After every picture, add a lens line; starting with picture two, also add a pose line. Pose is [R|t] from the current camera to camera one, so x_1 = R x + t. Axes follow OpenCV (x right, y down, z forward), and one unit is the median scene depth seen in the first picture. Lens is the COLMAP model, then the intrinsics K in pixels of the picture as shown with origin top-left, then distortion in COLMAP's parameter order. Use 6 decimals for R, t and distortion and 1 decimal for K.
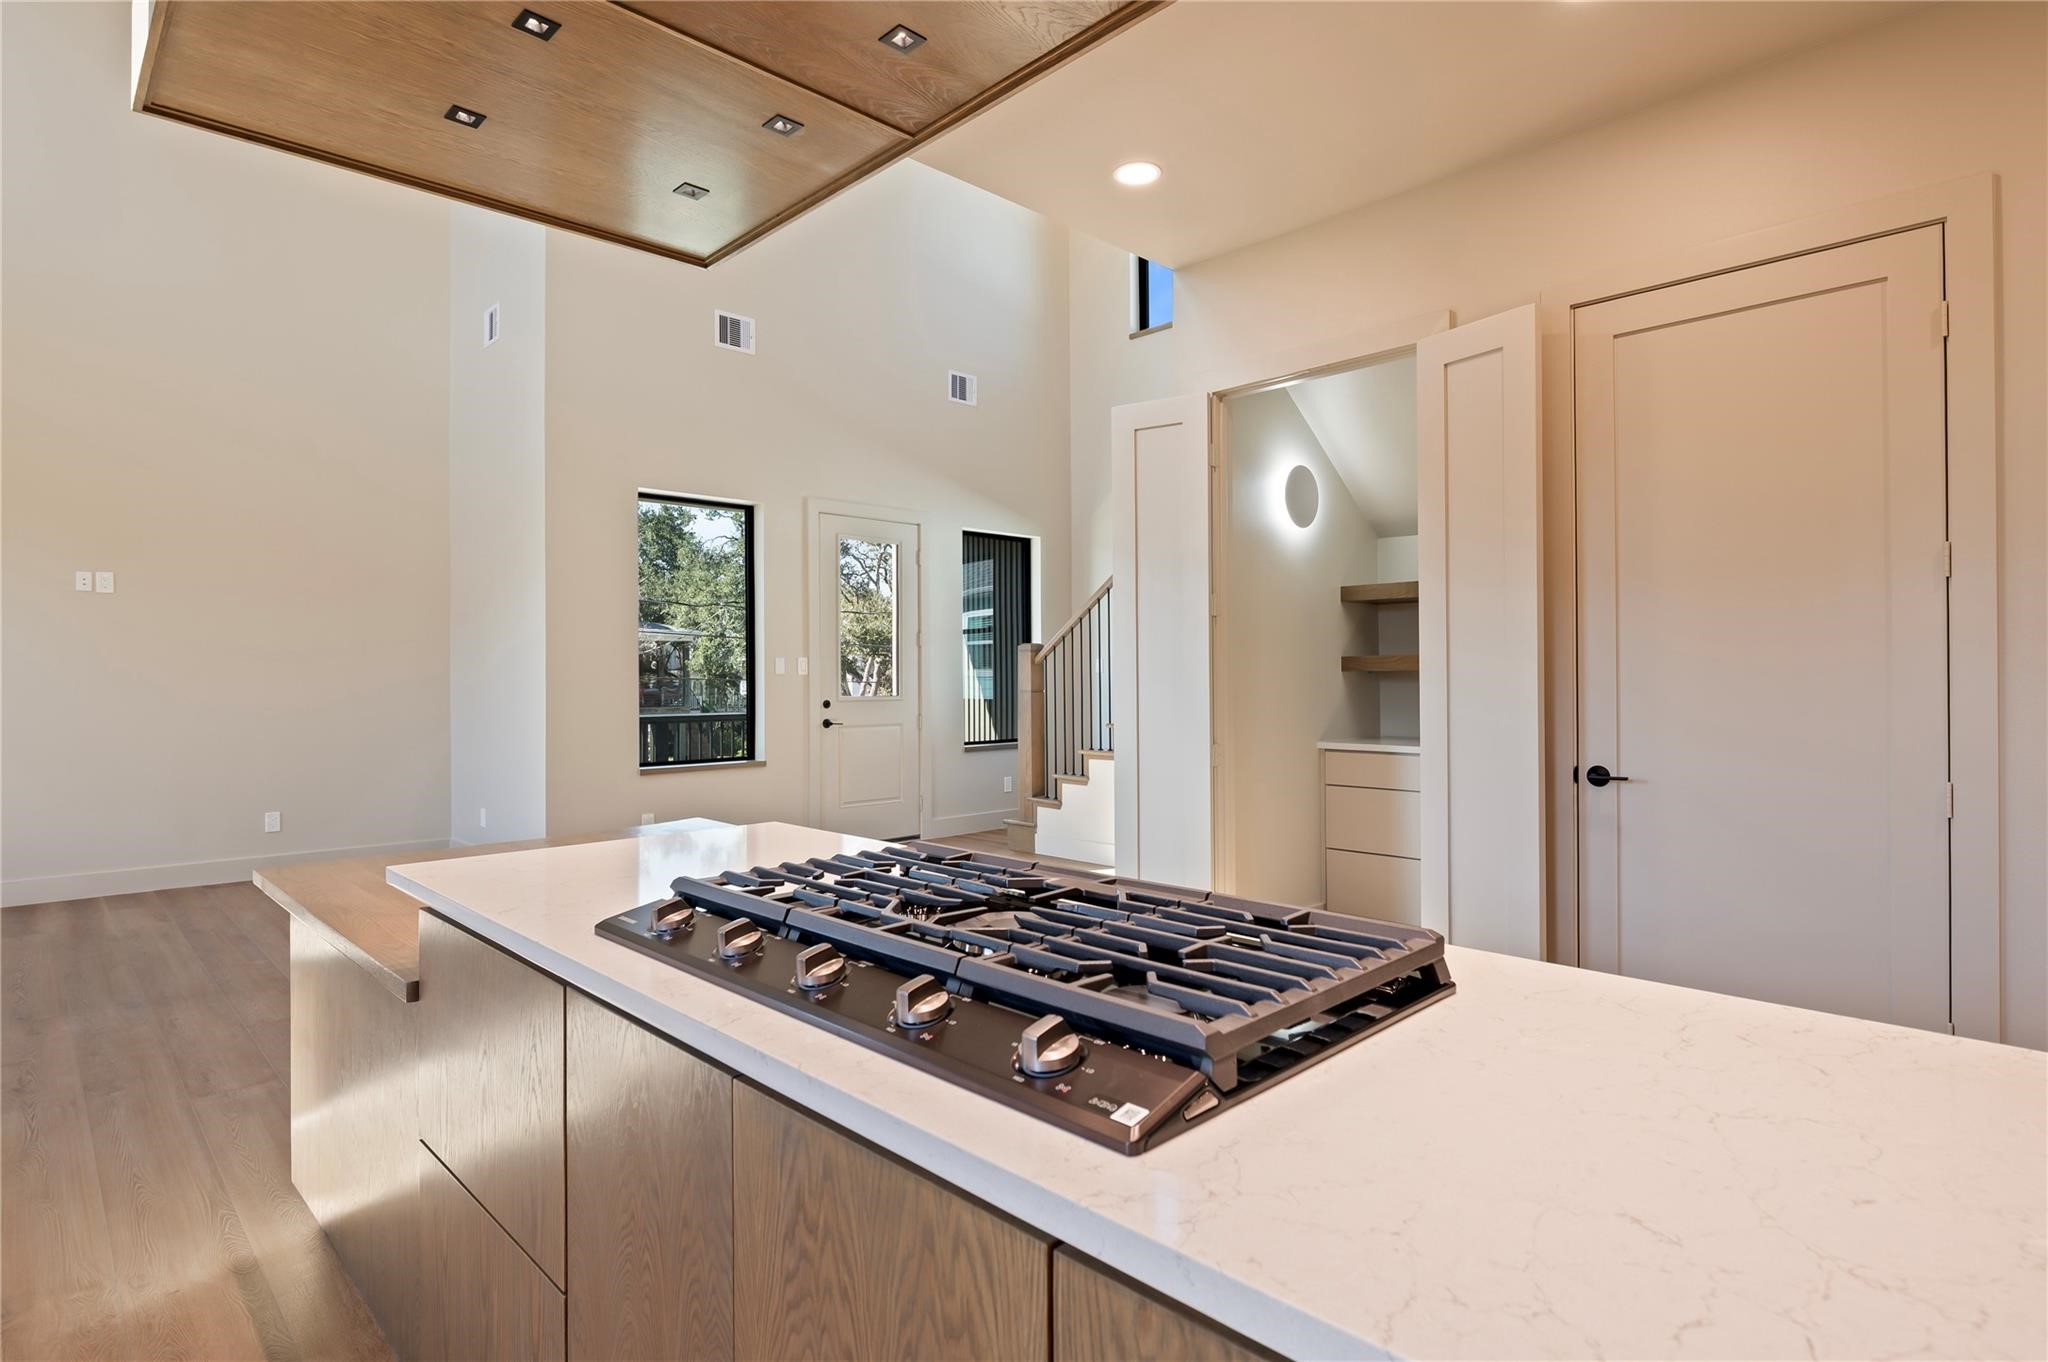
lens RADIAL K [[1044.4, 0, 1055.6], [0, 1044.4, 674.7], [0, 0, 1]] dist [-0.002428, -0.000780]
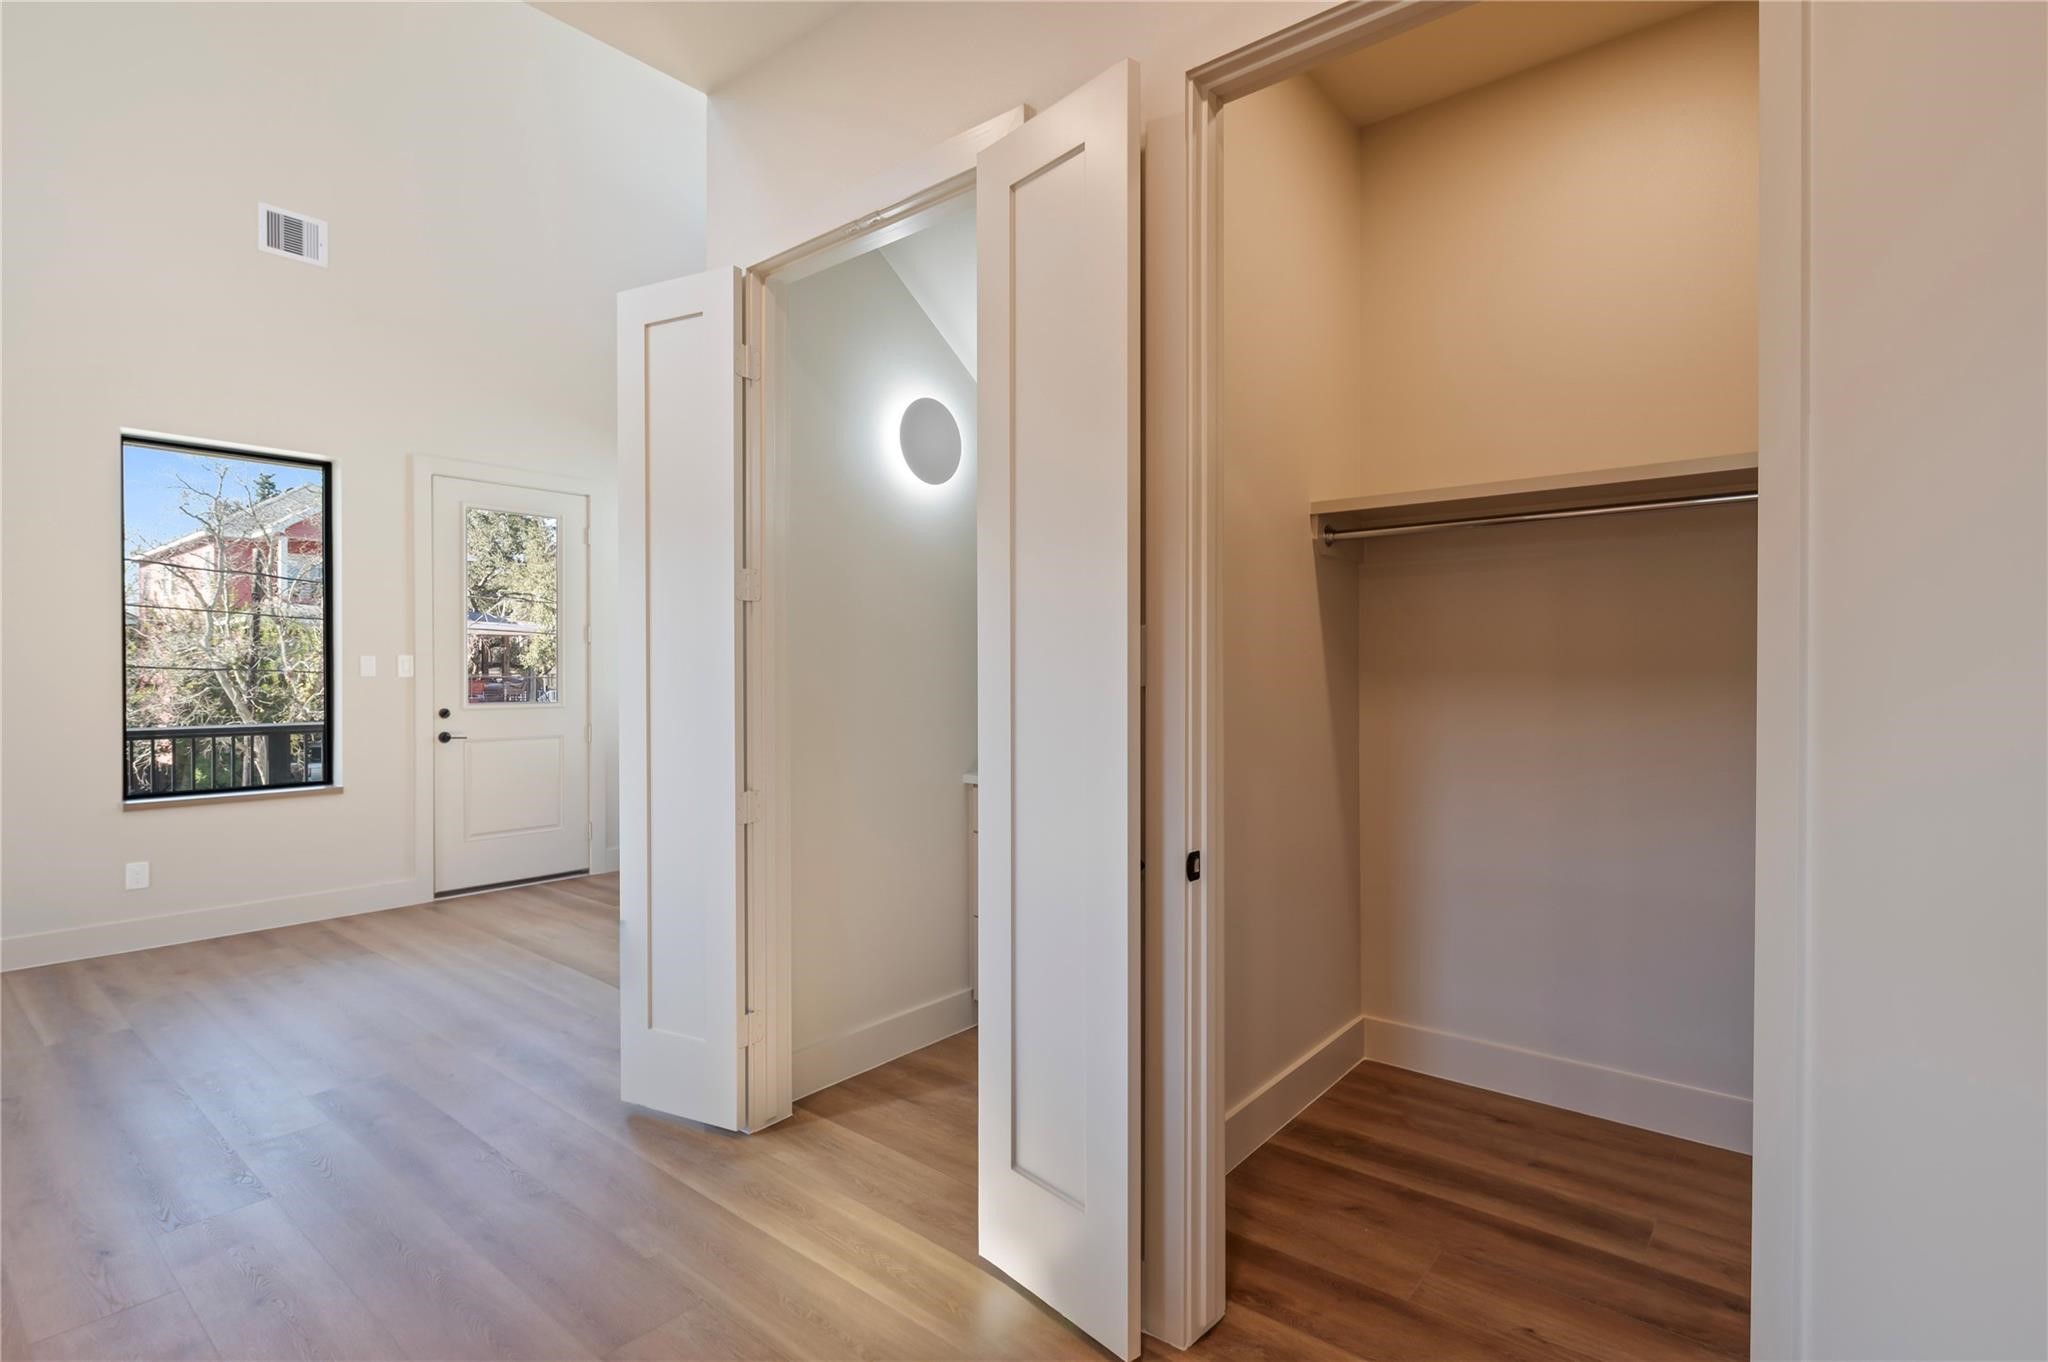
lens RADIAL K [[970.0, 0, 1034.4], [0, 970.0, 680.2], [0, 0, 1]] dist [0.003918, -0.001961]
pose [[0.995085, 0.003375, 0.098962, 0.161811], [-0.004458, 0.999933, 0.010719, -0.007603], [-0.098919, -0.011107, 0.995033, 0.211406]]
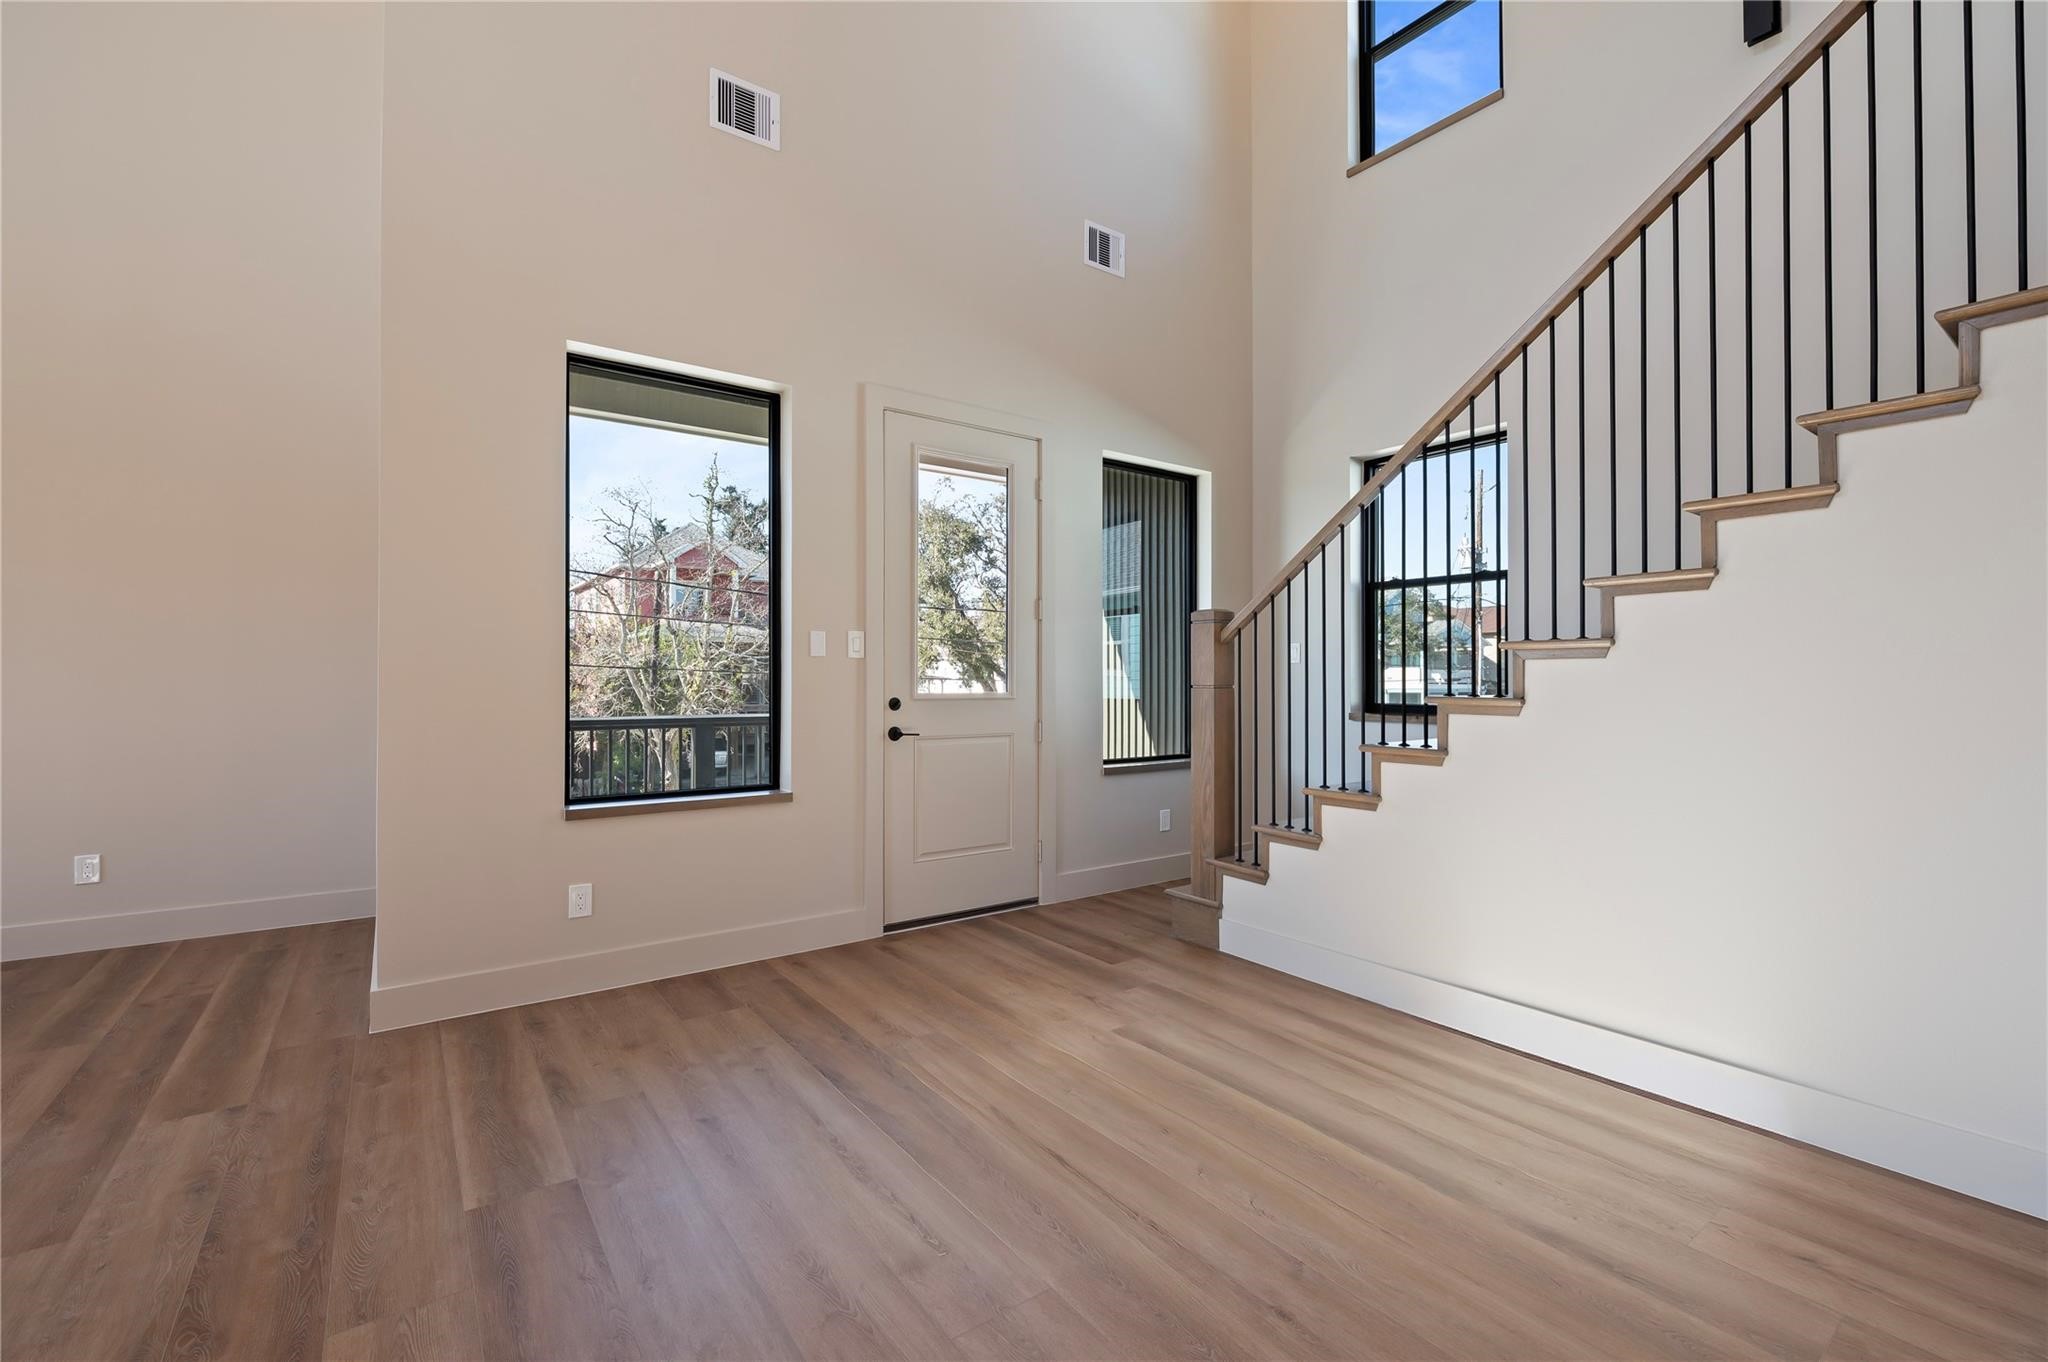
lens RADIAL K [[872.6, 0, 1041.3], [0, 872.6, 684.3], [0, 0, 1]] dist [-0.002245, -0.000342]
pose [[0.988374, 0.007419, -0.151859, -0.046301], [-0.006309, 0.999950, 0.007790, 0.011180], [0.151909, -0.006741, 0.988371, 0.480373]]
